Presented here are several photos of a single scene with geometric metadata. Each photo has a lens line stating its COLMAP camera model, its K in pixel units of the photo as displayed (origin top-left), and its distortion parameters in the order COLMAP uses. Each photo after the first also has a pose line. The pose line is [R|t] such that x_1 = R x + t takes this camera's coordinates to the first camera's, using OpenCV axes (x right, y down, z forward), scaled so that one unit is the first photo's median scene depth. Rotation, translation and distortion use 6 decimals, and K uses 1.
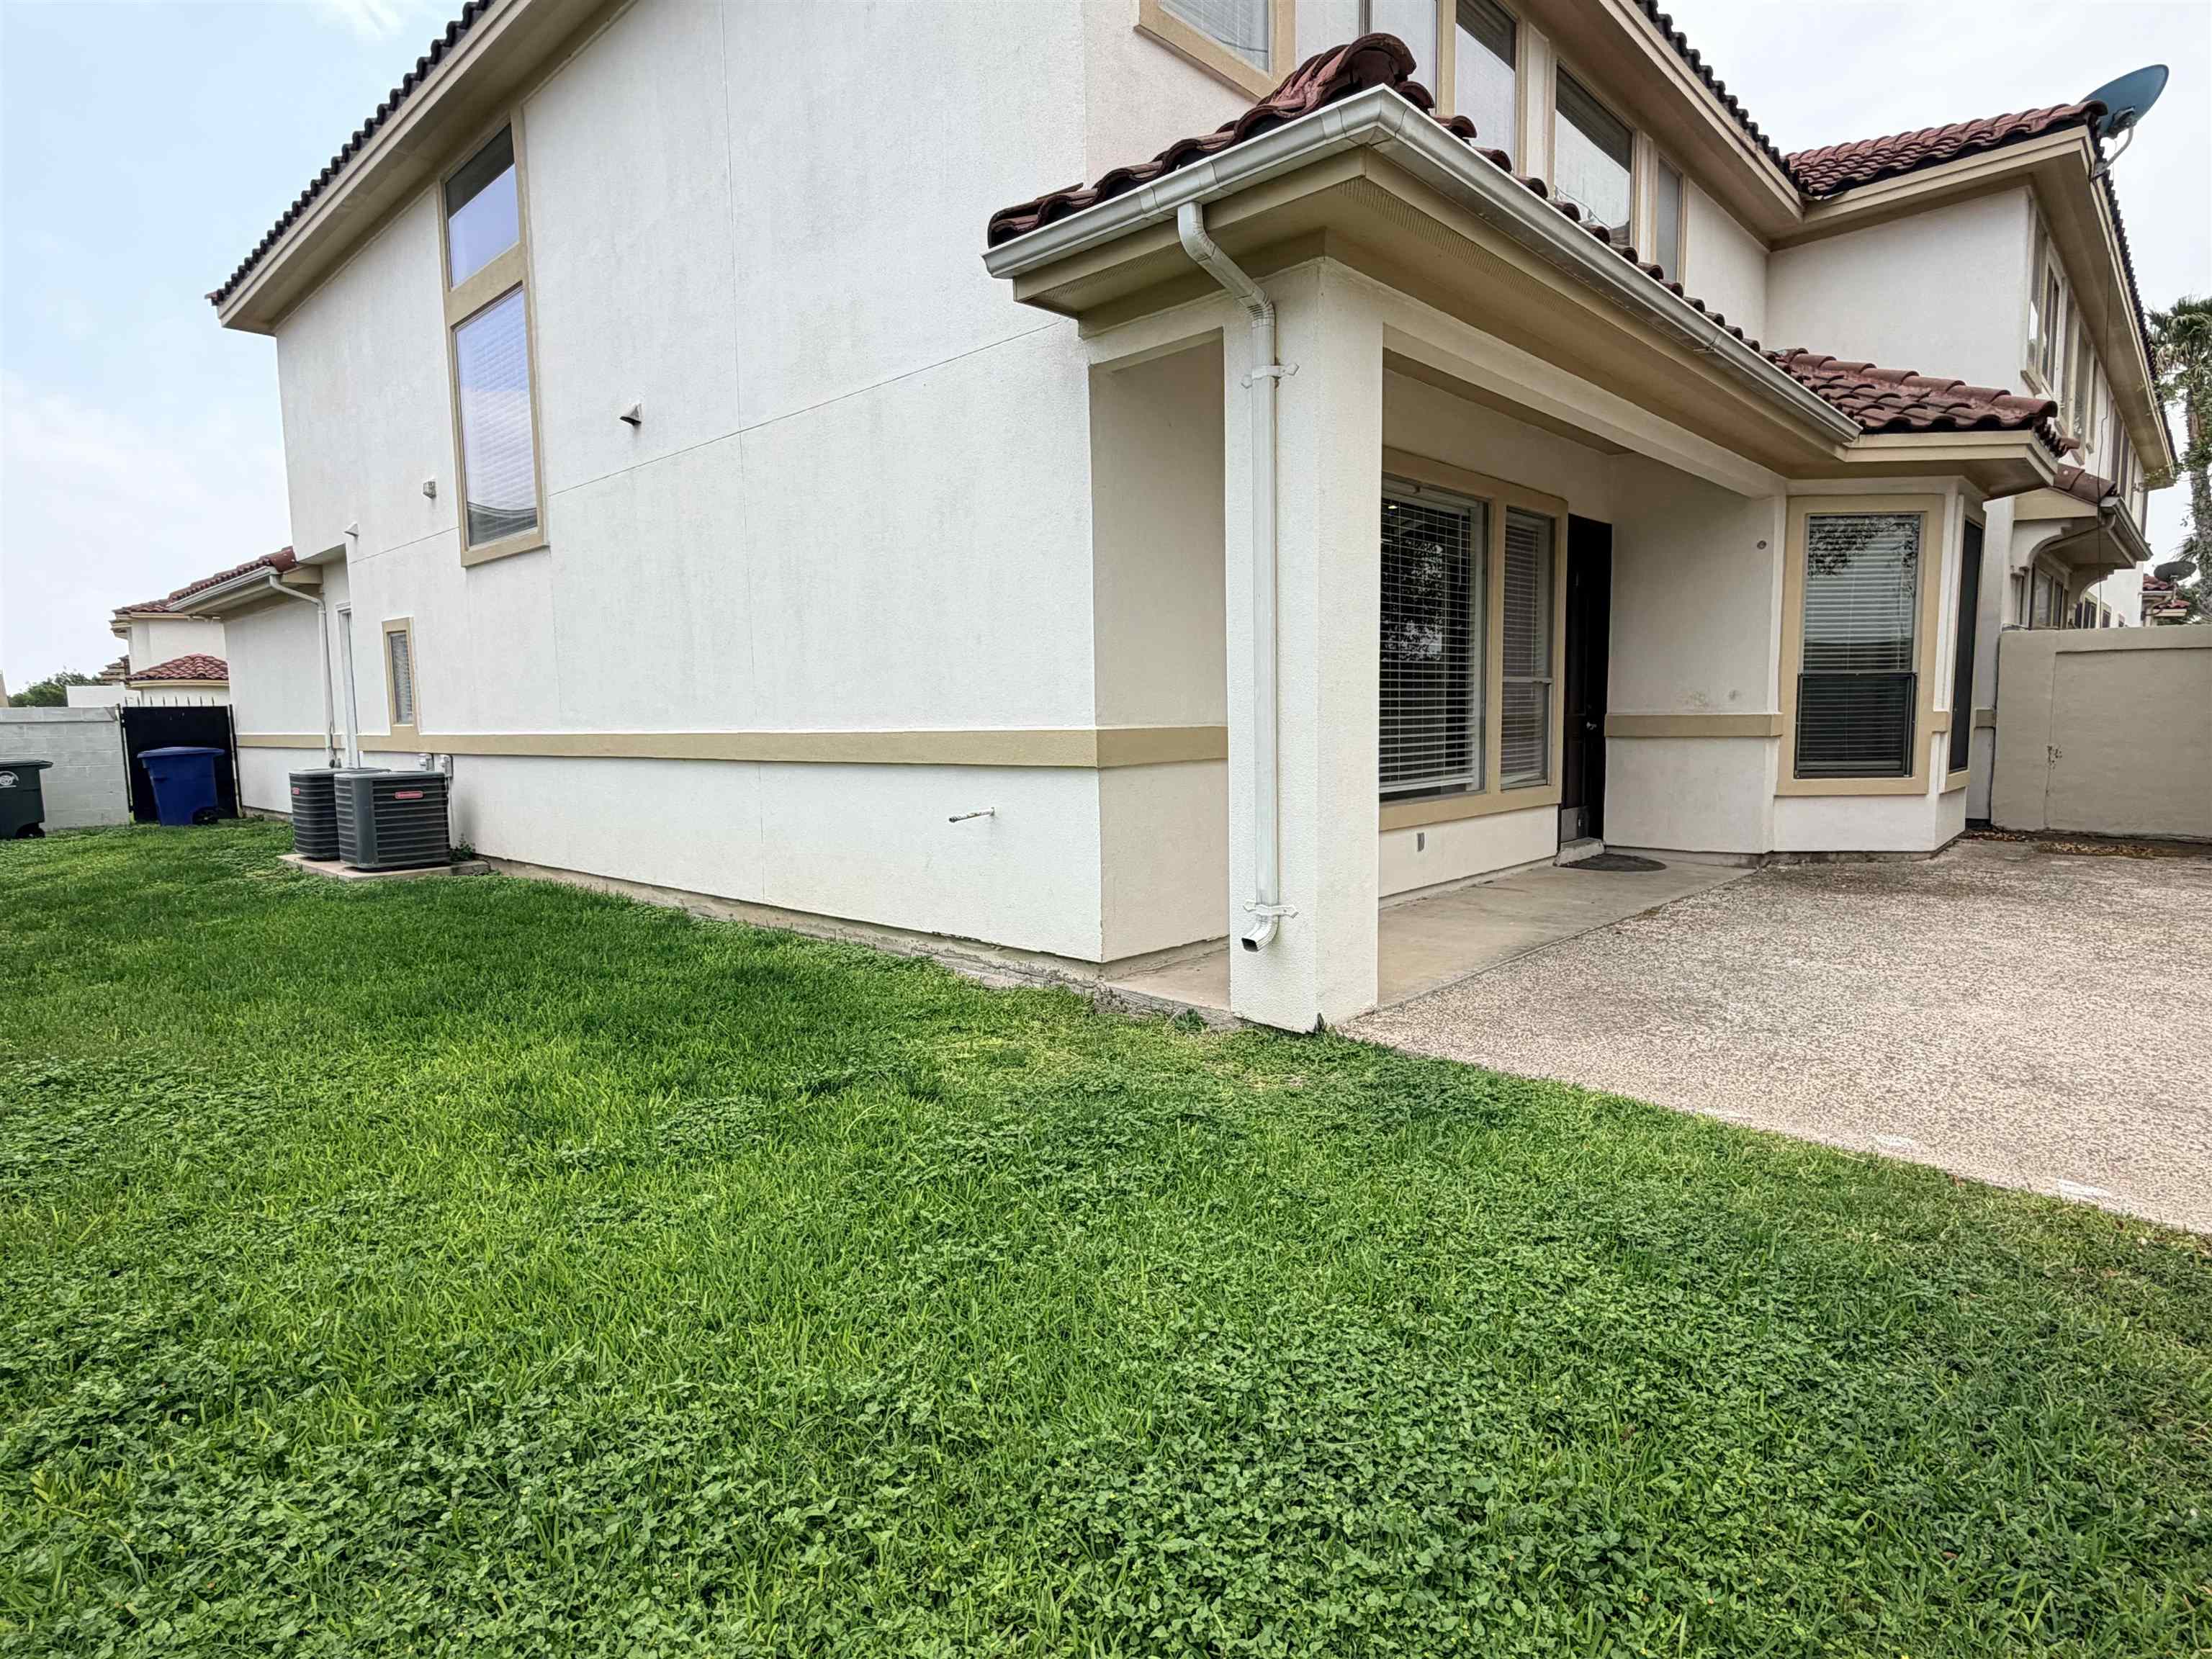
lens RADIAL K [[1194.2, 0, 1106.0], [0, 1194.2, 829.5], [0, 0, 1]] dist [0.001555, -0.002745]
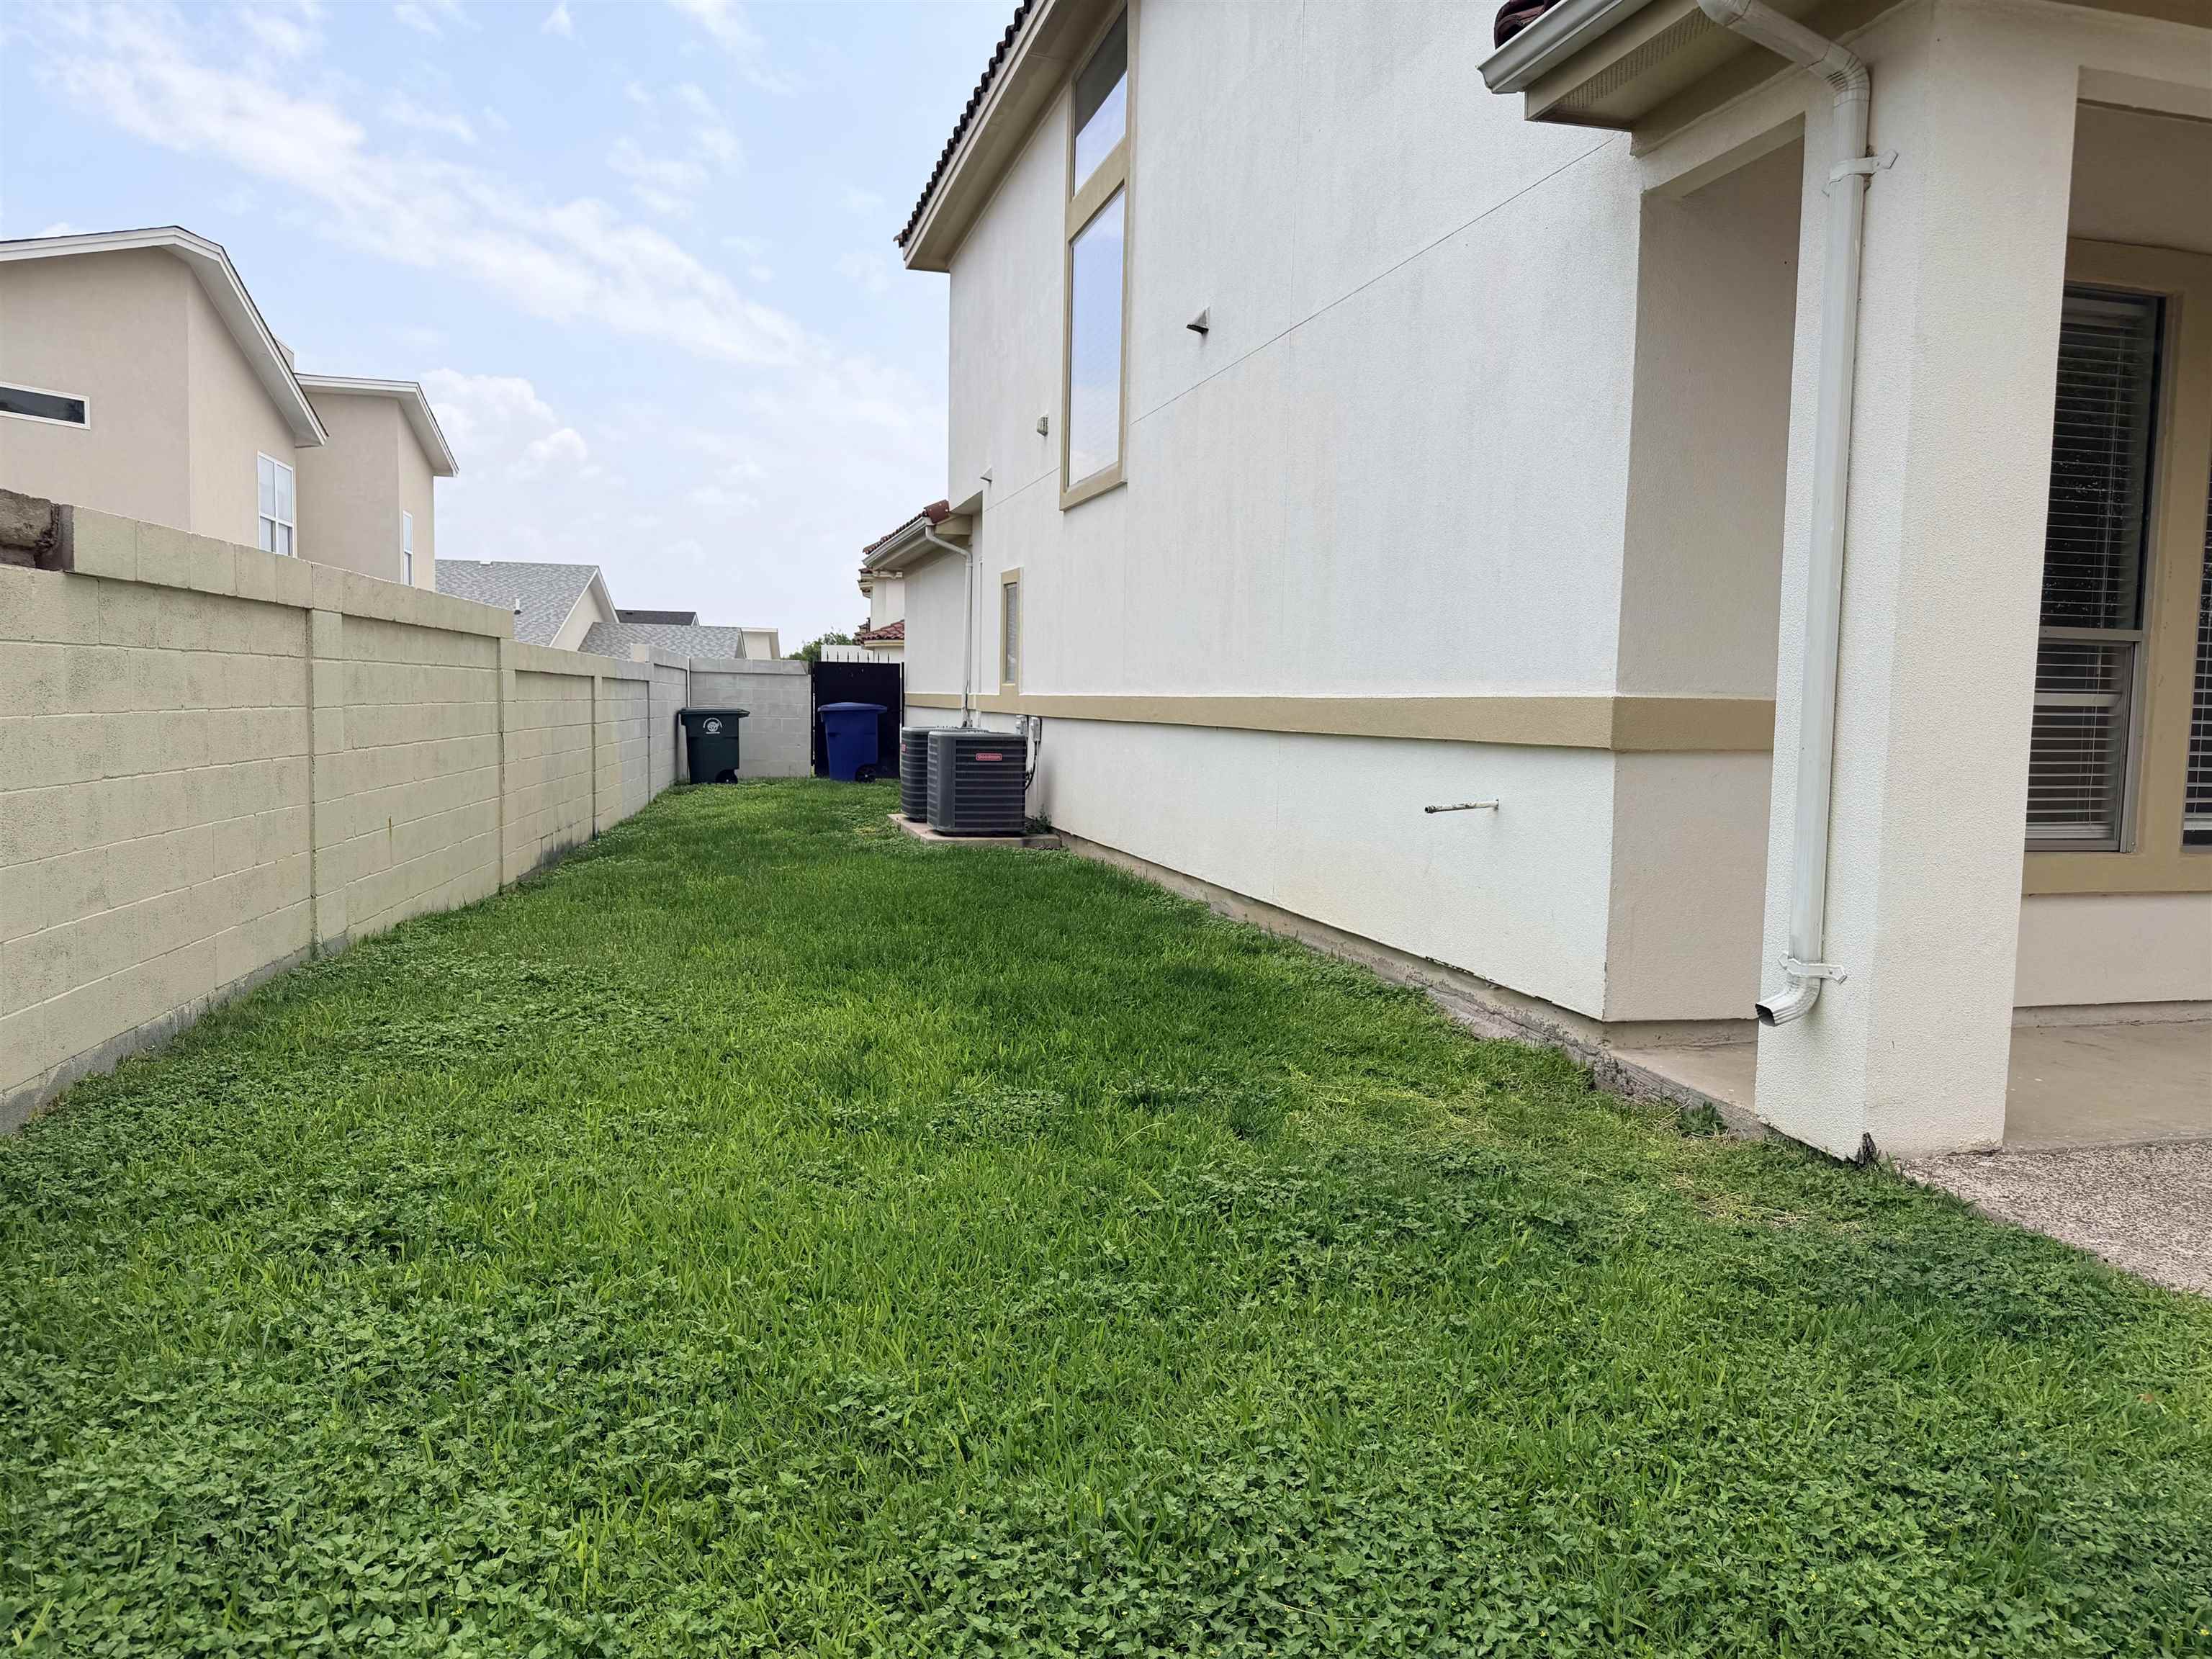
lens RADIAL K [[1536.4, 0, 1106.0], [0, 1536.4, 829.5], [0, 0, 1]] dist [0.087426, -0.140125]
pose [[0.855267, 0.080732, -0.511861, 0.206676], [-0.087955, 0.996073, 0.010140, 0.013093], [0.510669, 0.036348, 0.859009, 0.037607]]
